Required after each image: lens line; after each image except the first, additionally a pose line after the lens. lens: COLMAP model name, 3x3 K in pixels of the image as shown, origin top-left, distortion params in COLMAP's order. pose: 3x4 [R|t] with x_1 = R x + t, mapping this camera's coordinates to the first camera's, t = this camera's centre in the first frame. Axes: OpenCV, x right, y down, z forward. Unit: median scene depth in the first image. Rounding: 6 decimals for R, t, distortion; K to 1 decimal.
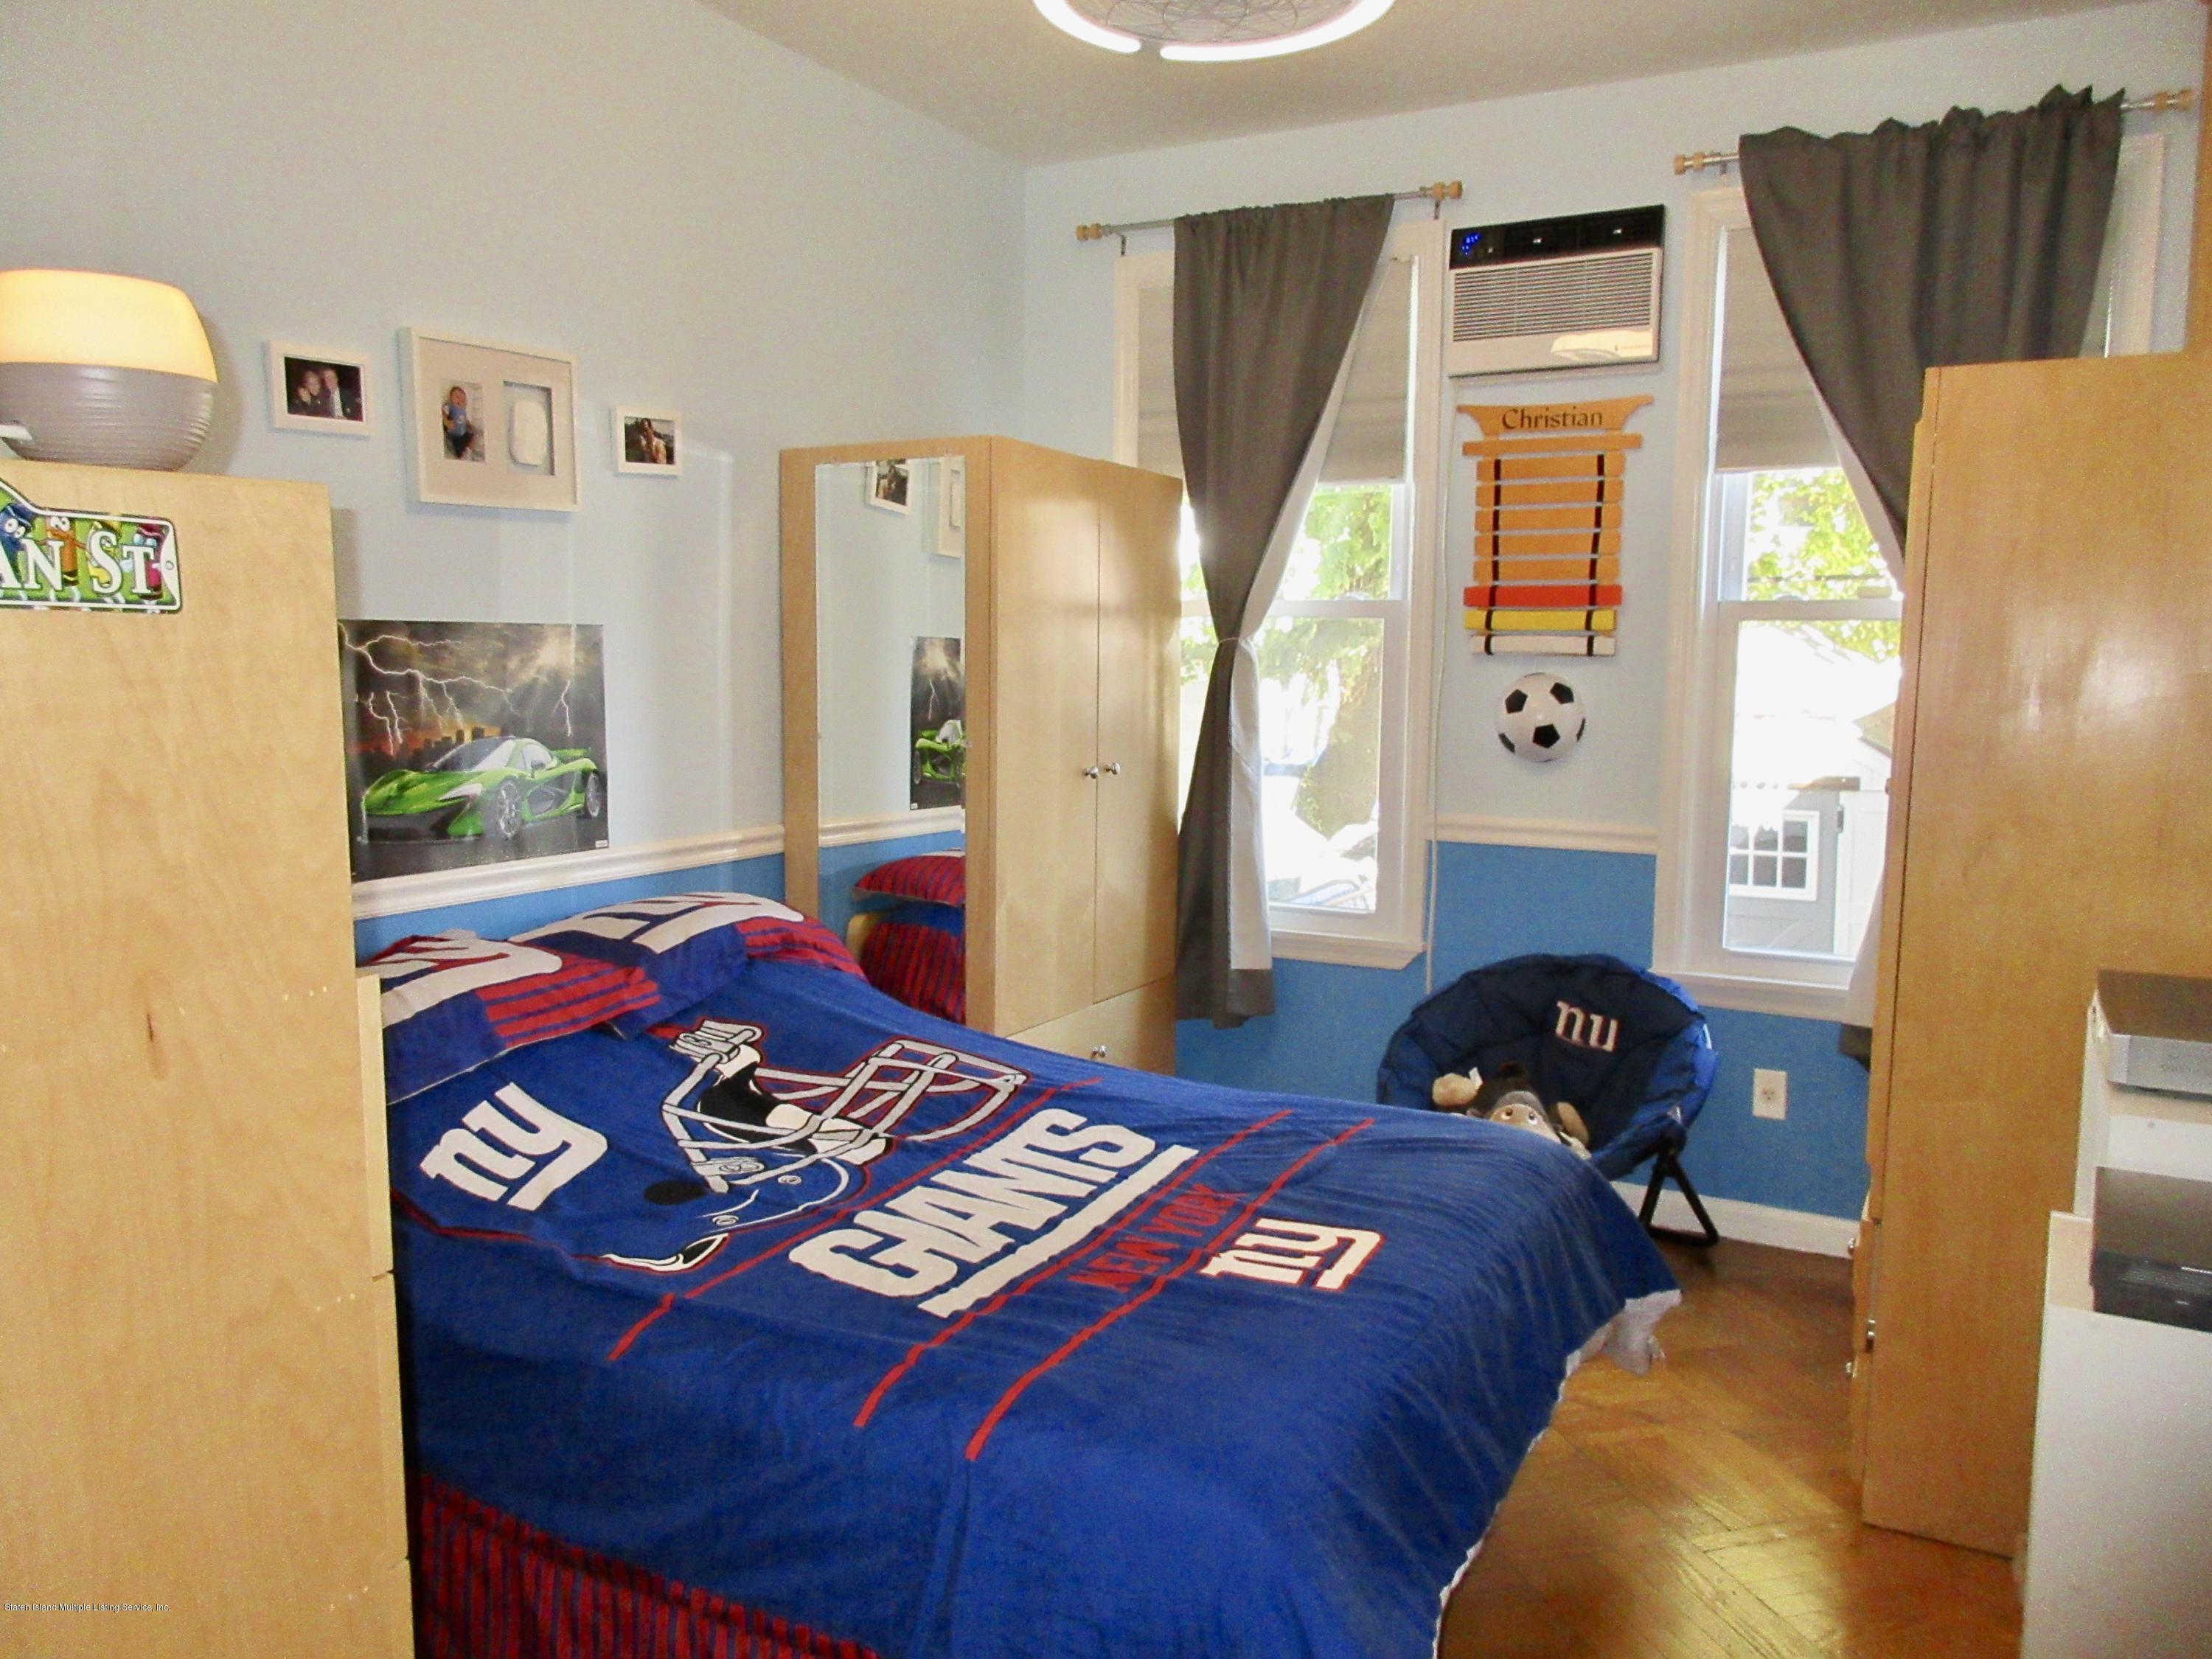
lens RADIAL K [[1663.0, 0, 1111.0], [0, 1663.0, 835.8], [0, 0, 1]] dist [0.023905, -0.002344]
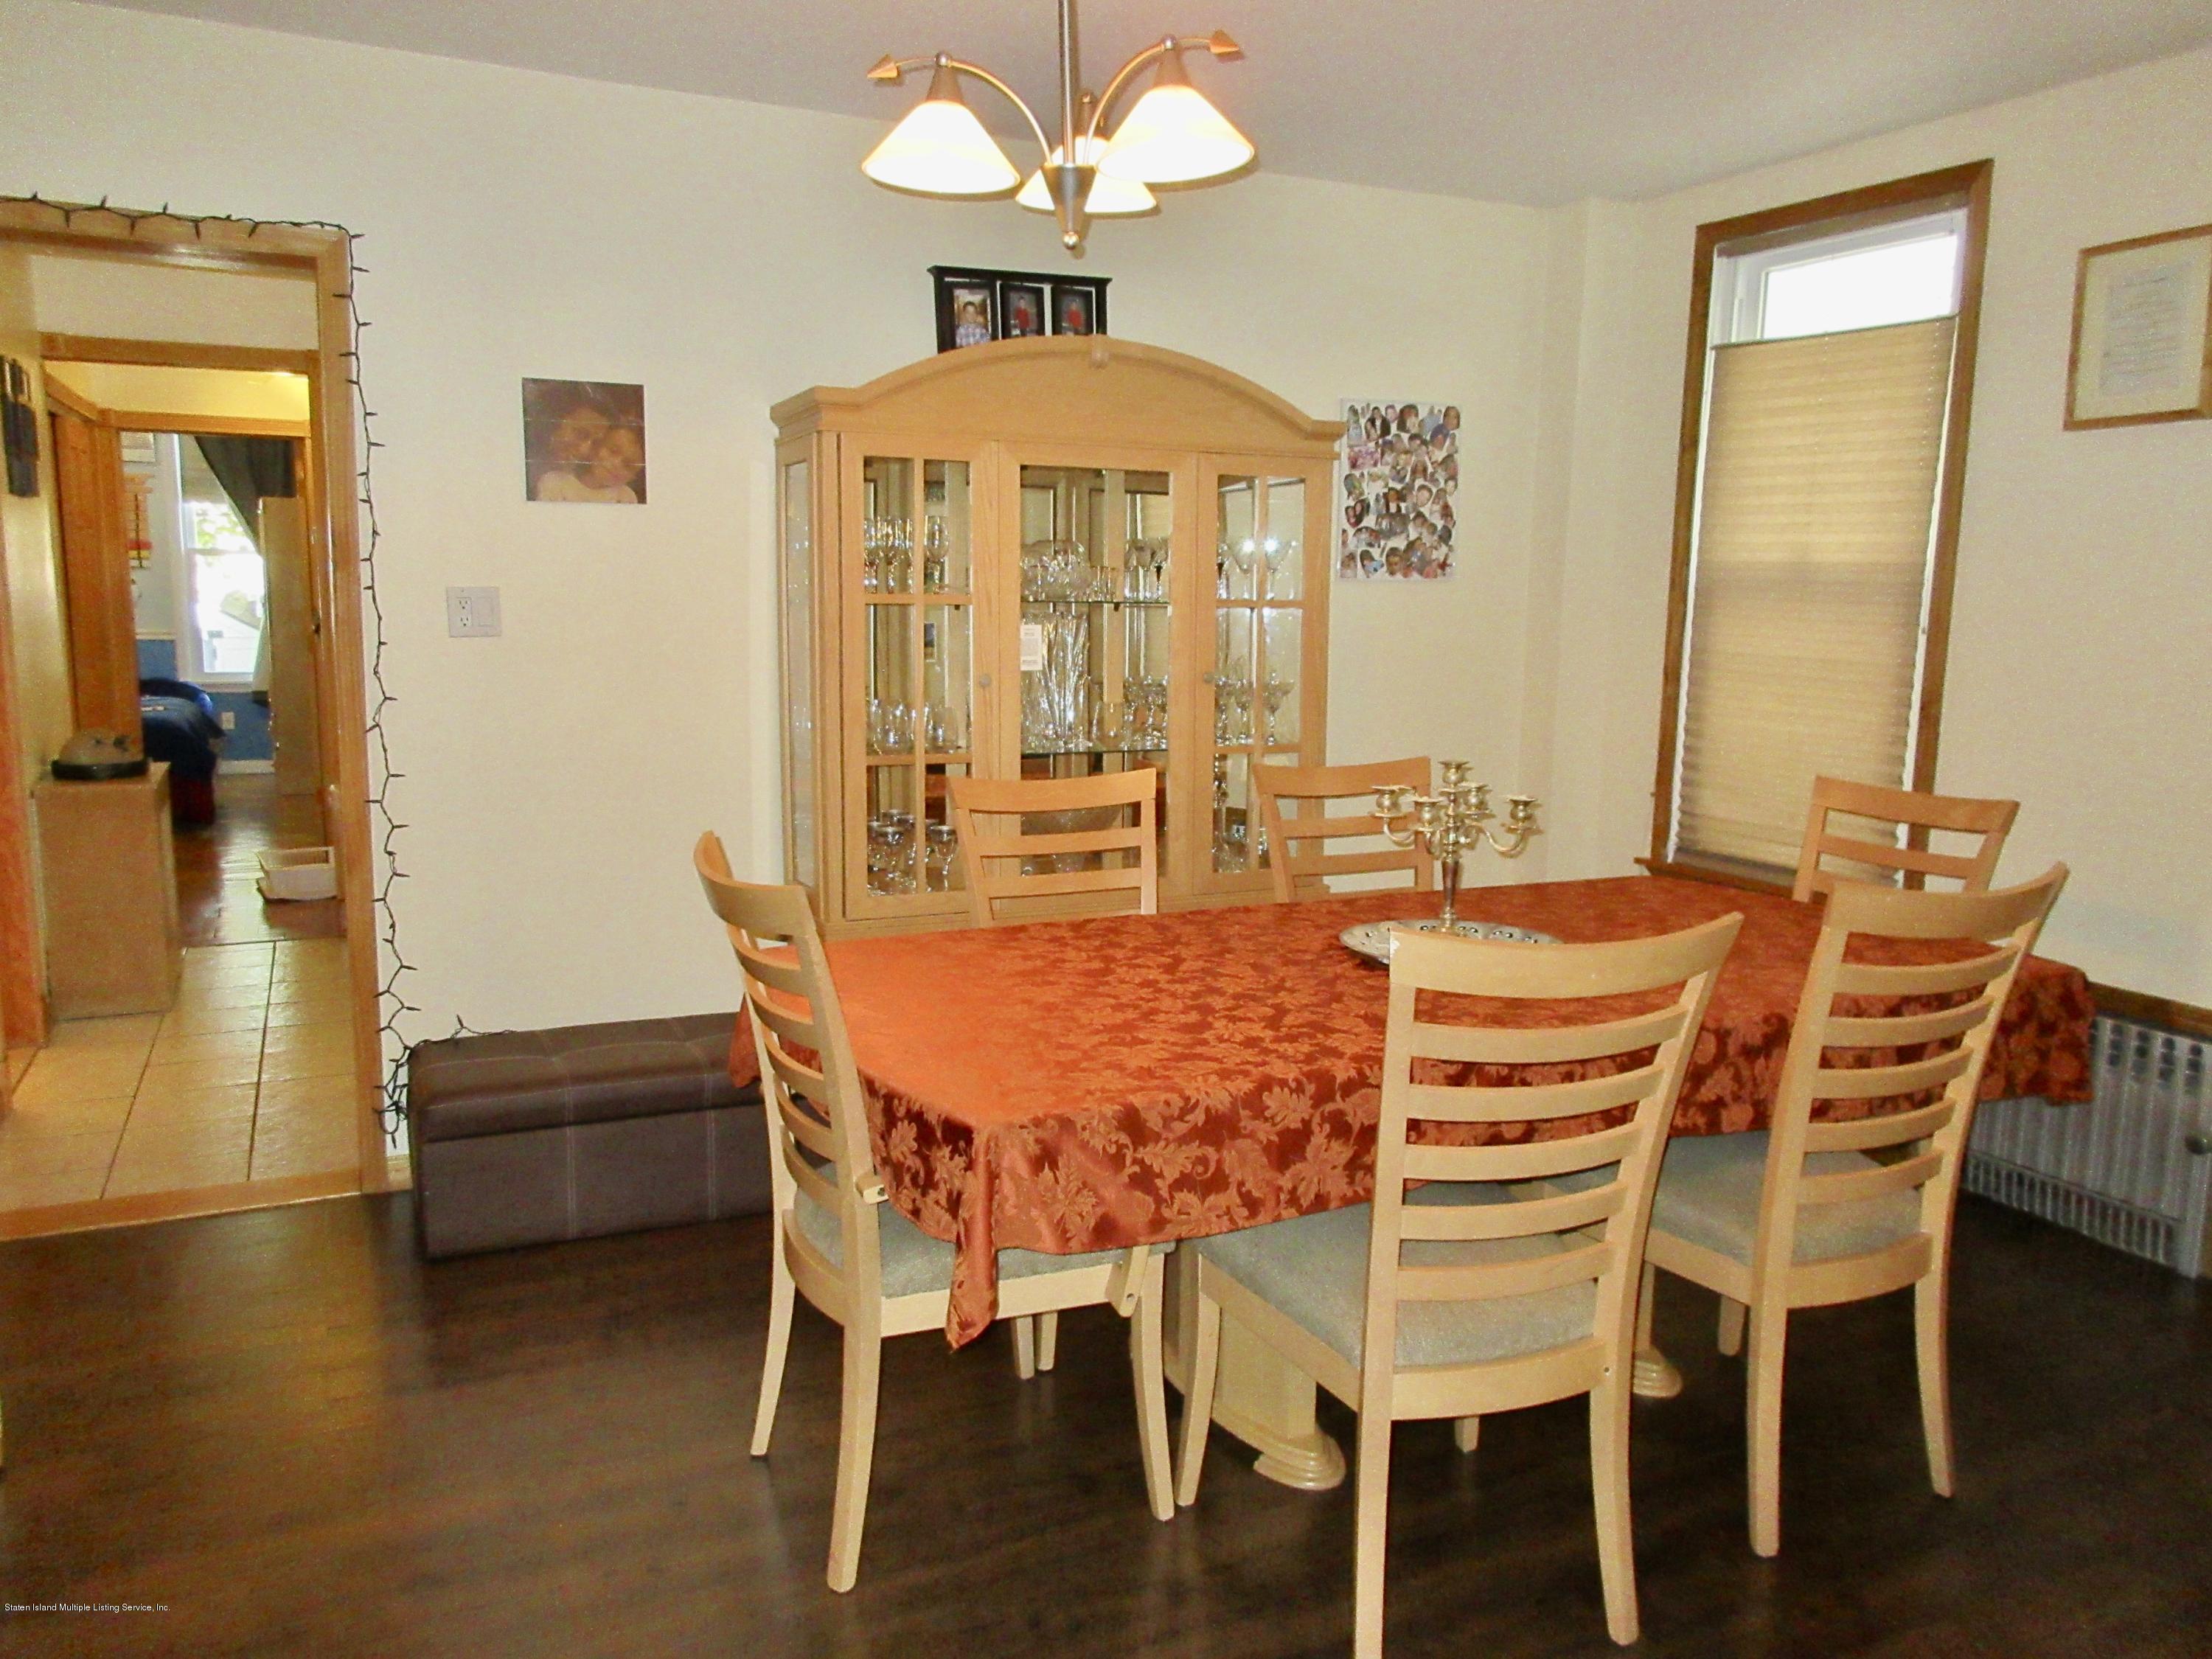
lens RADIAL K [[1663.0, 0, 1092.7], [0, 1663.0, 817.9], [0, 0, 1]] dist [0.023905, -0.002344]
pose [[0.609461, -0.112950, 0.784729, -0.971257], [0.082302, 0.993465, 0.079075, 0.213144], [-0.788533, 0.016392, 0.614774, -1.926411]]
